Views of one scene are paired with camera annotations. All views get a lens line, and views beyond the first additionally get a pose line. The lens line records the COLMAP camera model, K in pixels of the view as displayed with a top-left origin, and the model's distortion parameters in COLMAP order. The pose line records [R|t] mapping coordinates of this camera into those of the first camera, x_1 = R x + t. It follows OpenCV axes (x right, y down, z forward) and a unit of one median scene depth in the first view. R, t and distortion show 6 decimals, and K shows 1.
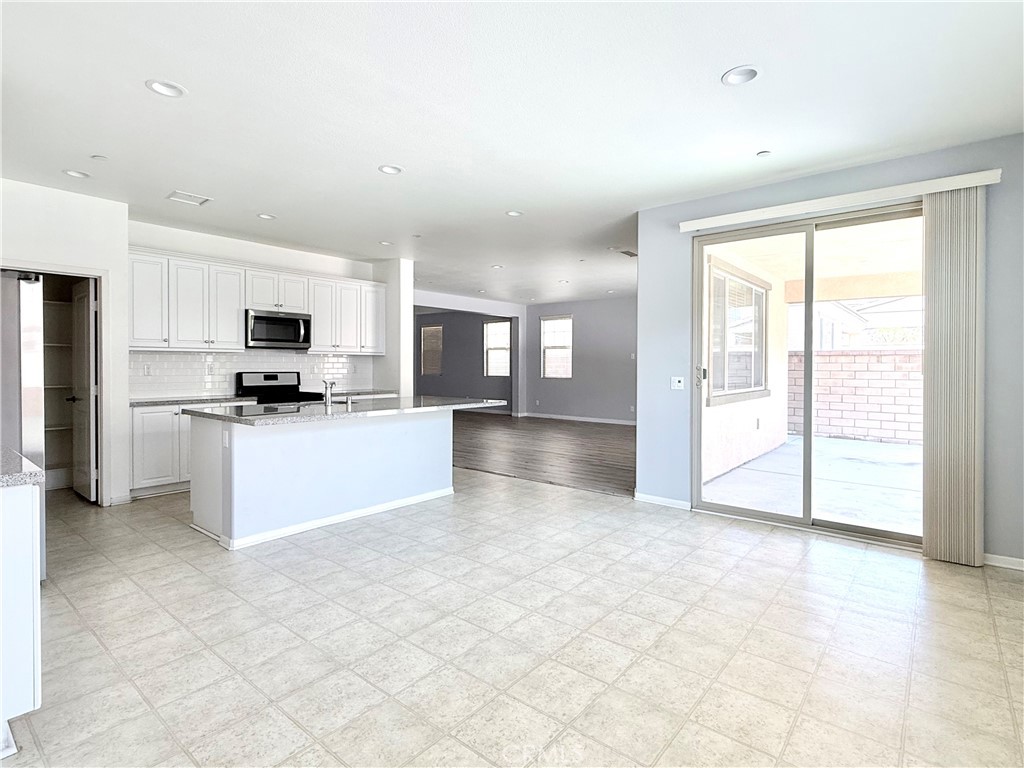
lens RADIAL K [[523.3, 0, 507.0], [0, 523.3, 370.0], [0, 0, 1]] dist [-0.000772, -0.000301]
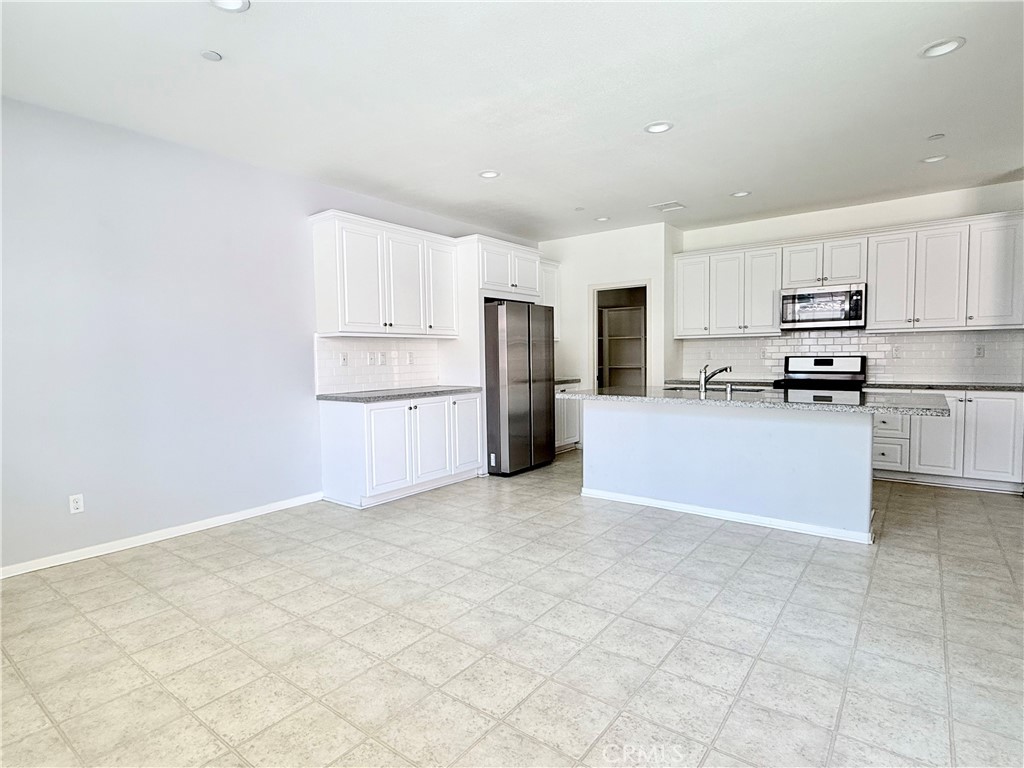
lens RADIAL K [[537.8, 0, 507.3], [0, 537.8, 387.9], [0, 0, 1]] dist [0.001157, -0.000270]
pose [[0.037663, 0.057059, -0.997660, 0.452351], [0.005168, 0.998344, 0.057293, 0.002750], [0.999277, -0.007314, 0.037306, 0.451550]]
